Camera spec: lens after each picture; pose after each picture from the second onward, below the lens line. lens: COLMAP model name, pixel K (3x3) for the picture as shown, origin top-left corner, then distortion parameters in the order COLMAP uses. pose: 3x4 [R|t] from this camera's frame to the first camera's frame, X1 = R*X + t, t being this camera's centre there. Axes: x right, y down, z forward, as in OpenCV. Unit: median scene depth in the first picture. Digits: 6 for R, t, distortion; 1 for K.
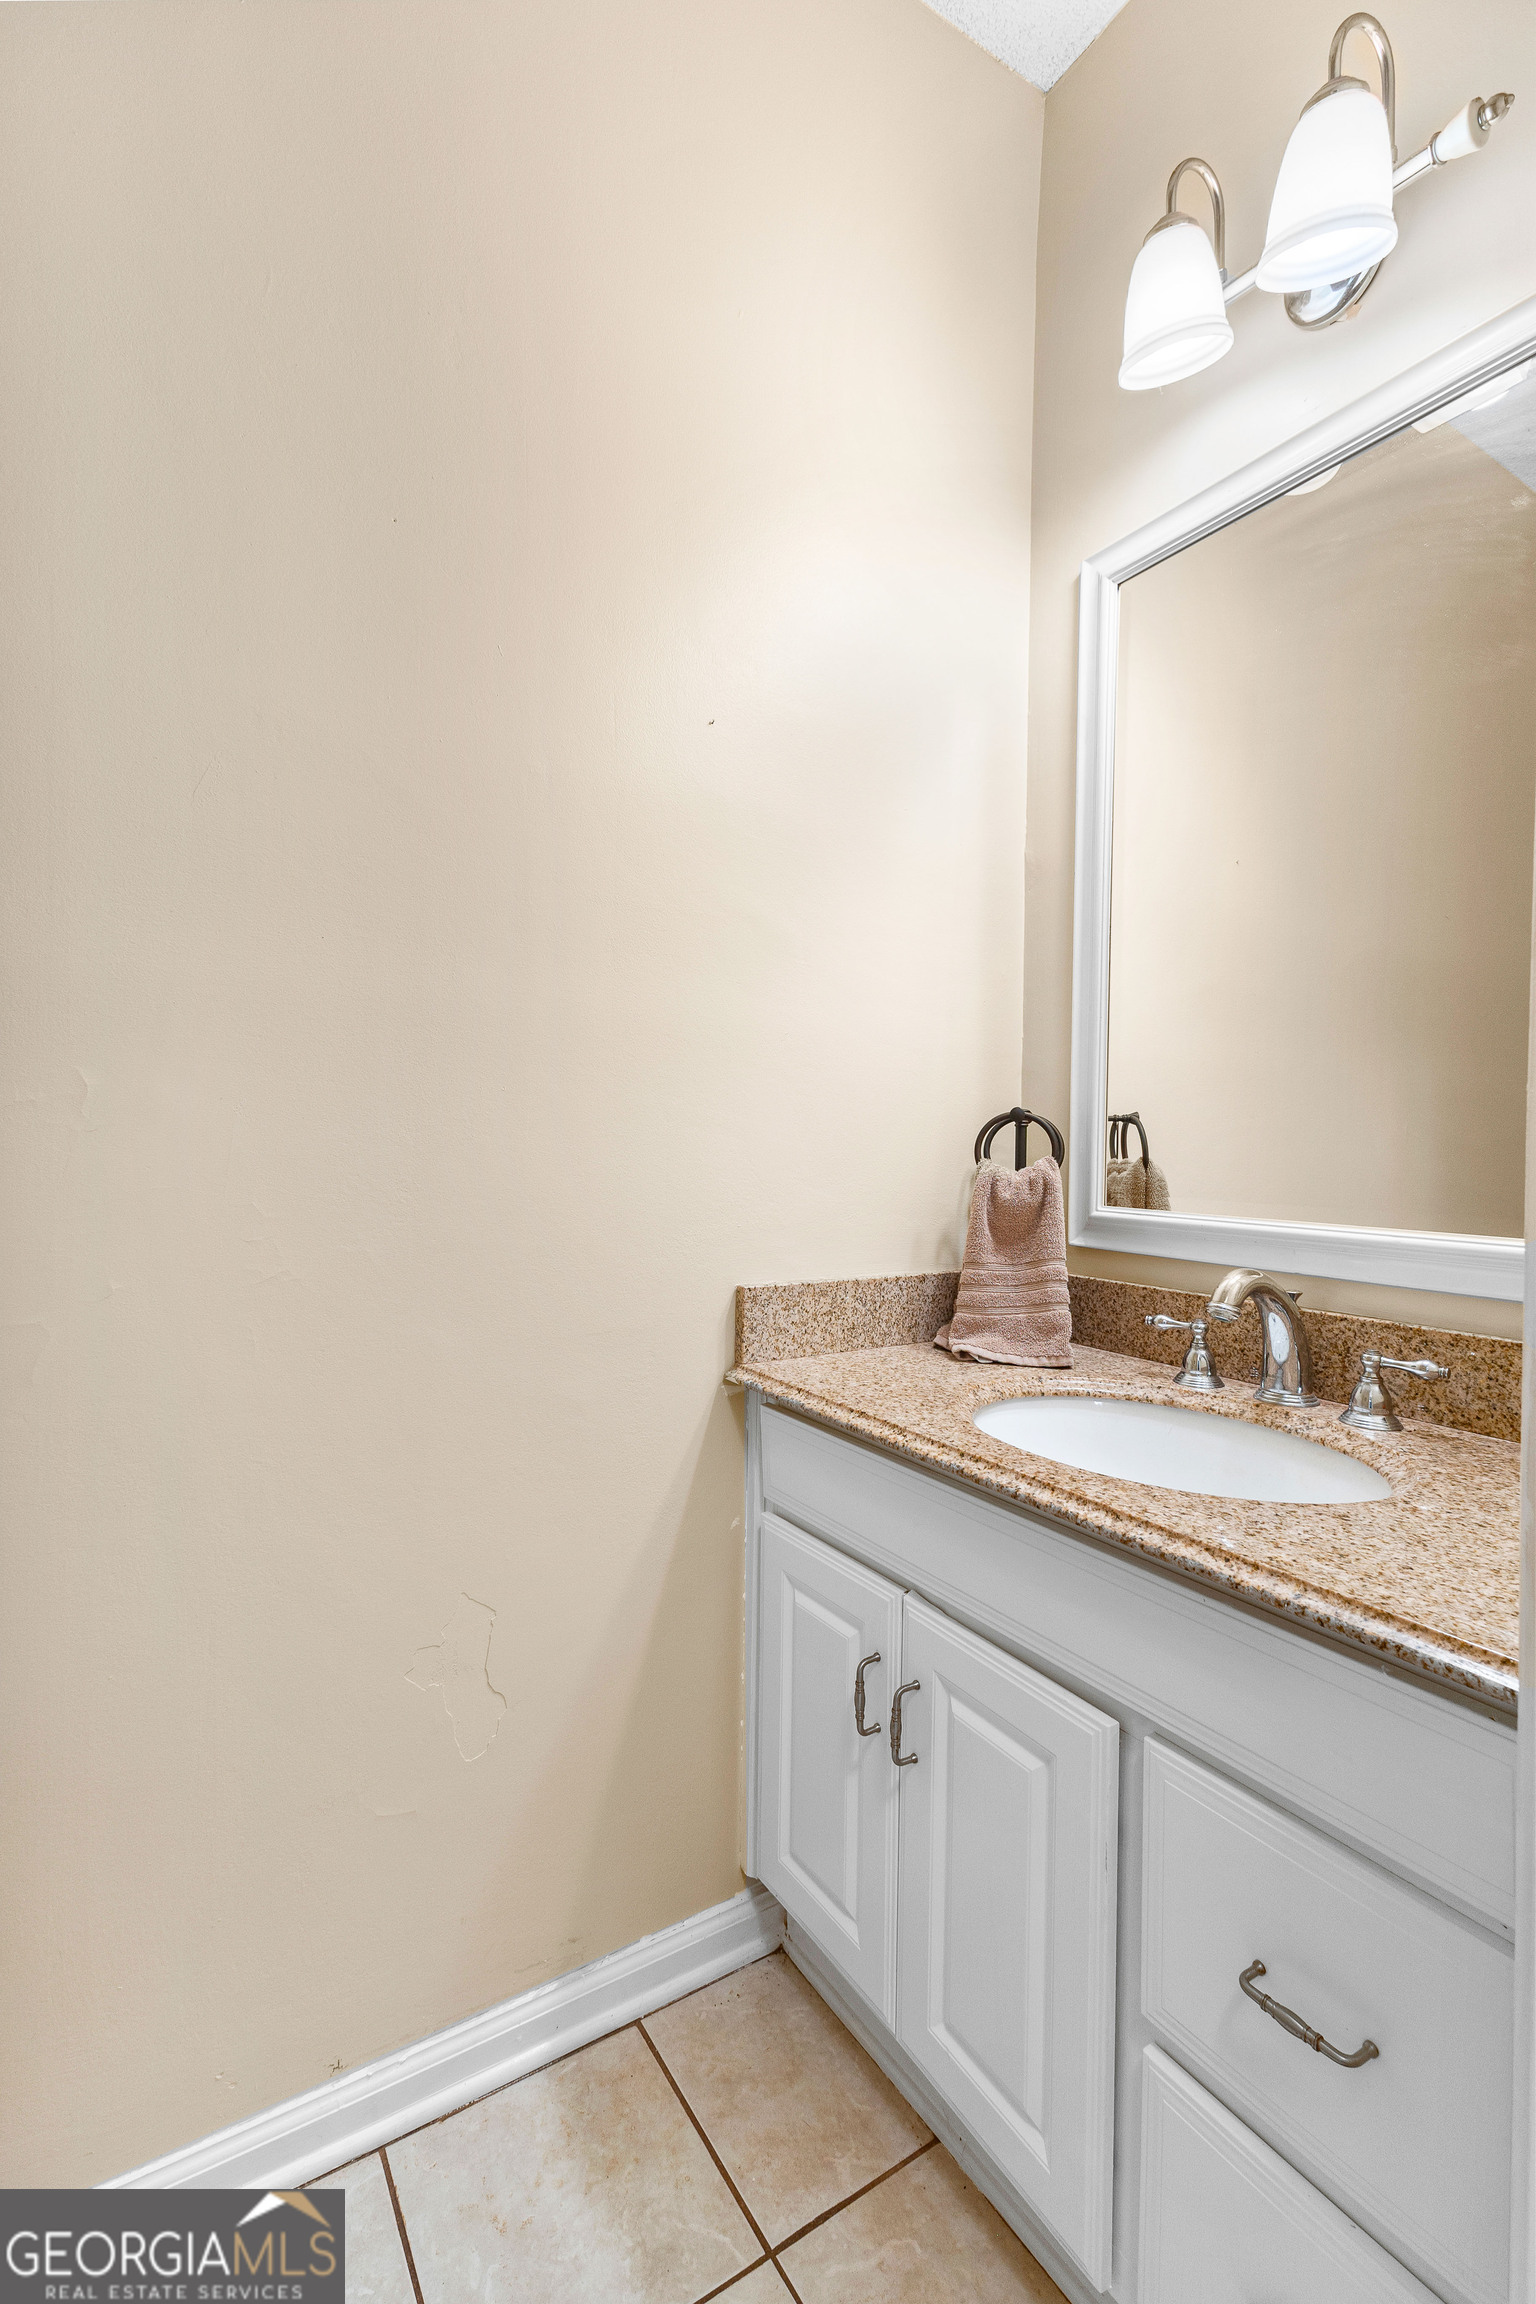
lens RADIAL K [[993.1, 0, 753.2], [0, 993.1, 1147.1], [0, 0, 1]] dist [0.016619, -0.004121]
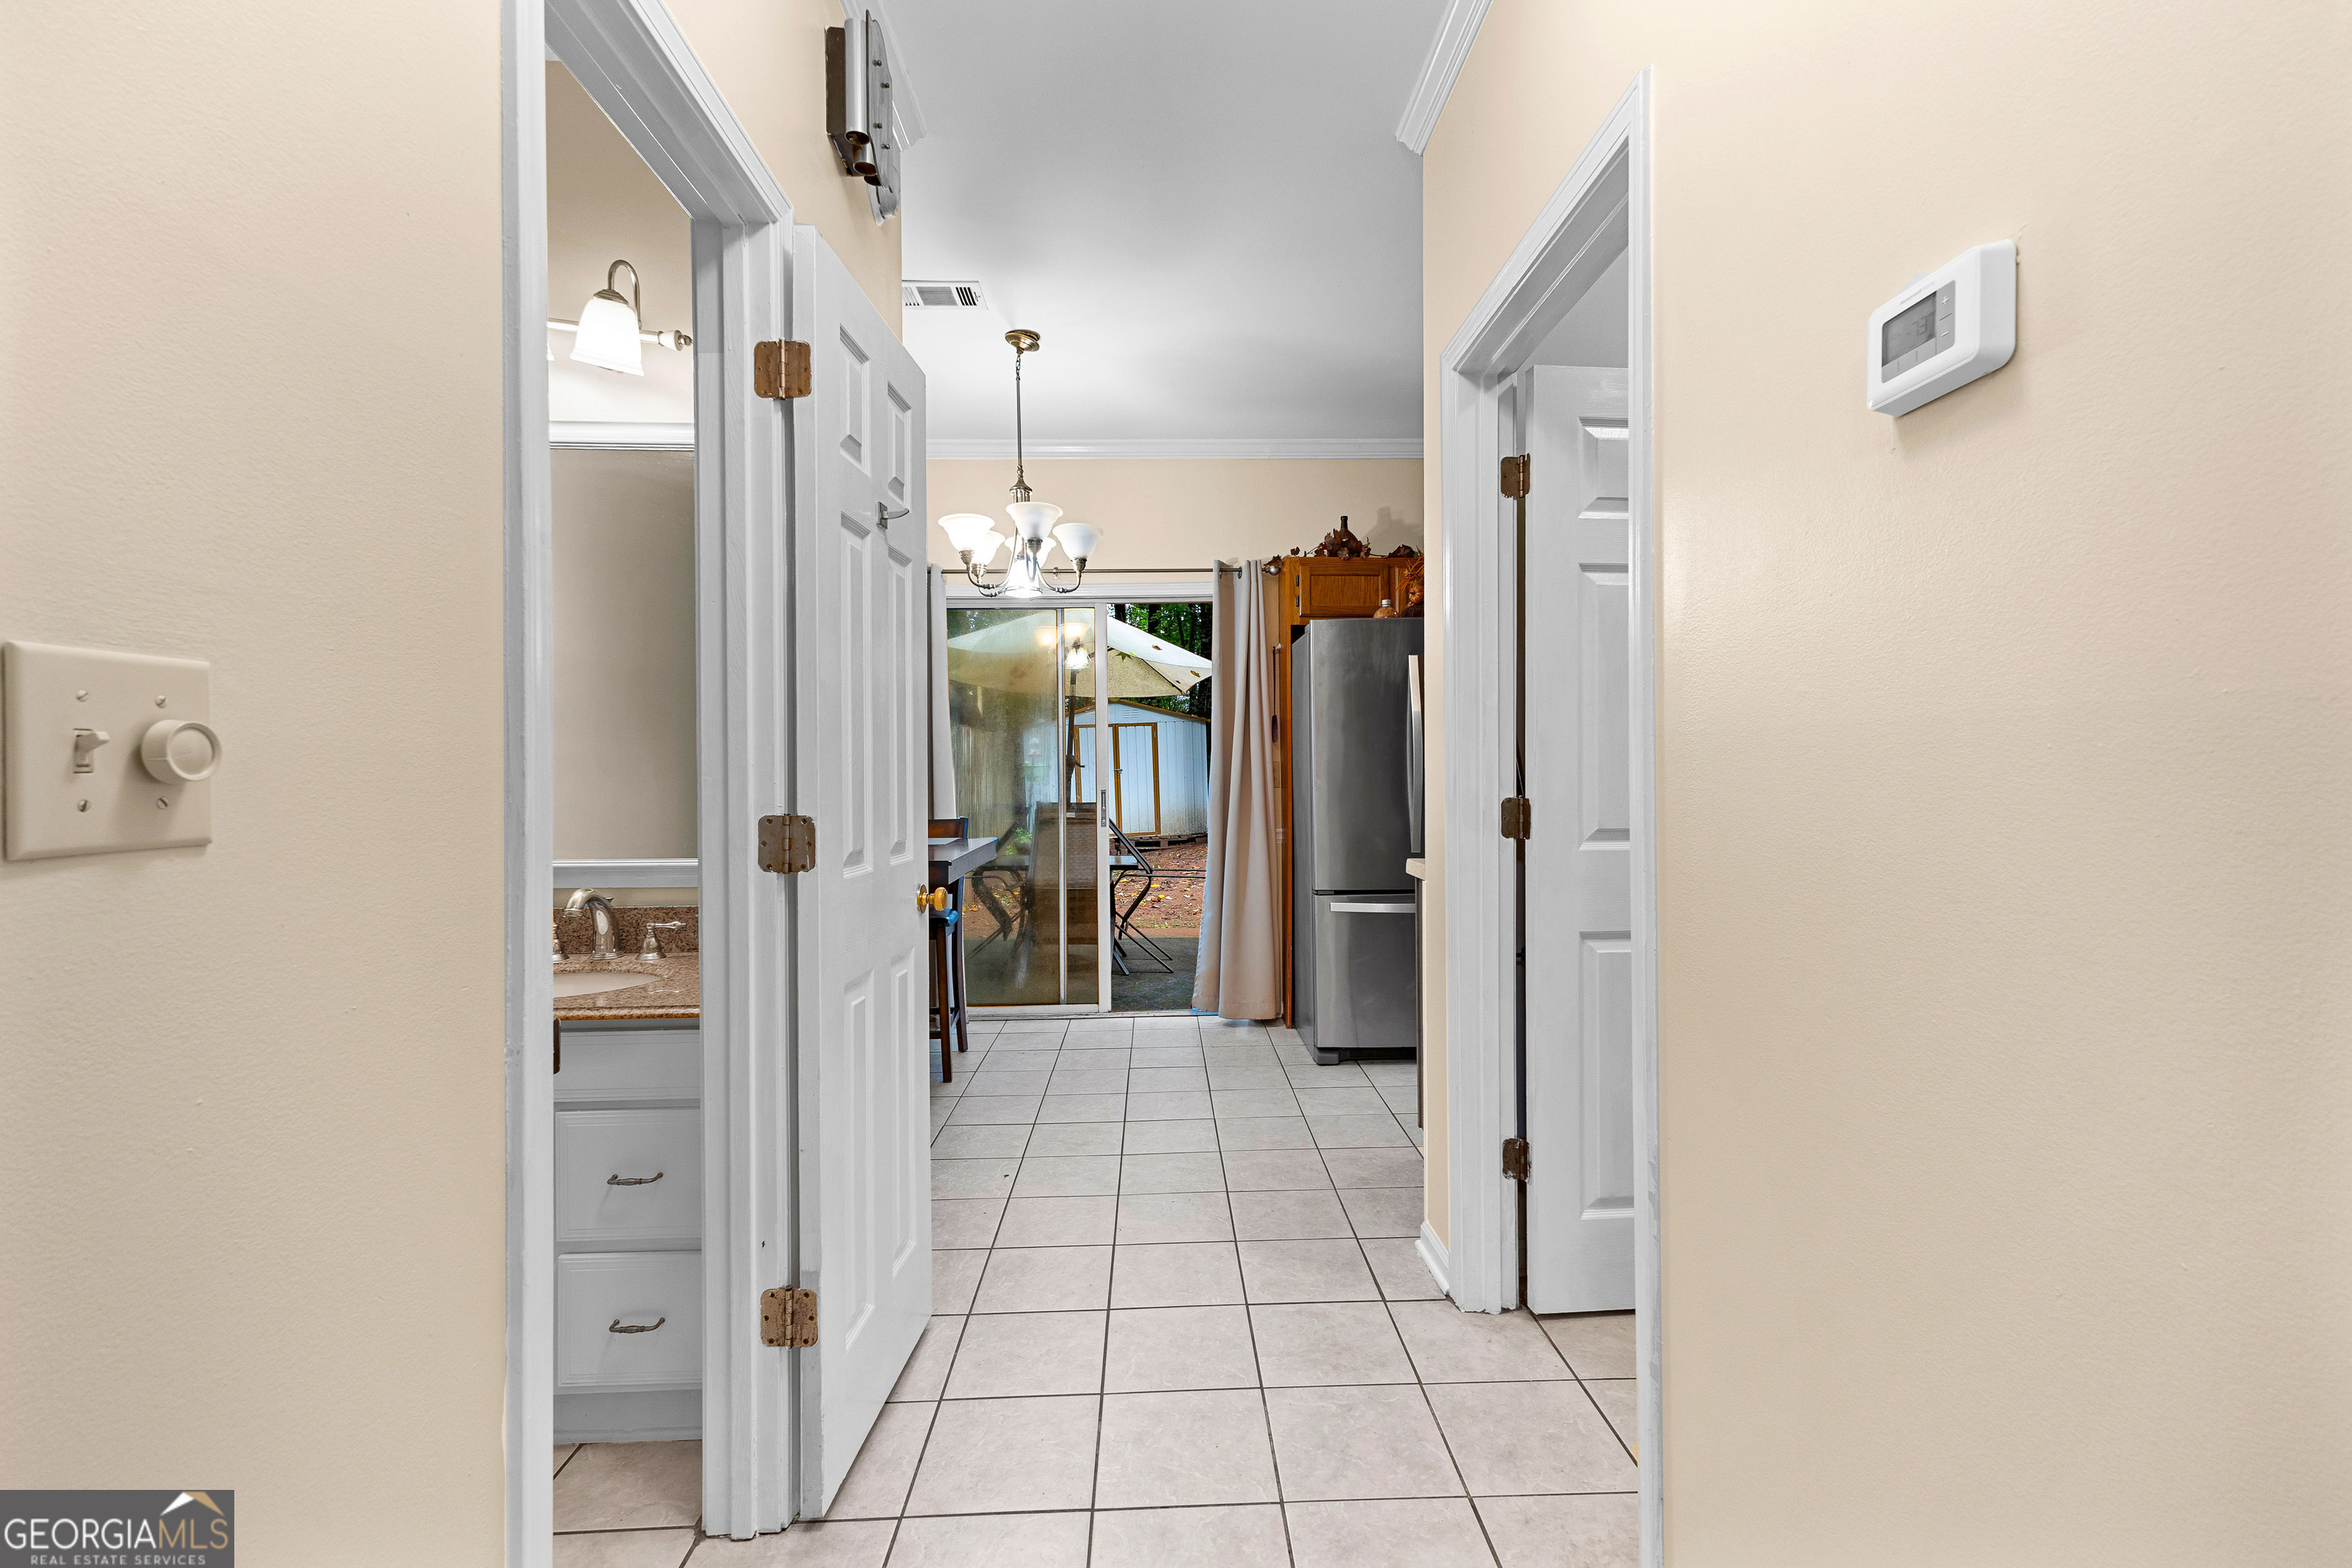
lens RADIAL K [[1013.8, 0, 1171.4], [0, 1013.8, 770.9], [0, 0, 1]] dist [0.016619, -0.004121]
pose [[0.503776, -0.024690, 0.863482, -0.576607], [0.019582, 0.999661, 0.017160, -0.105004], [-0.863613, 0.008264, 0.504088, -0.880538]]
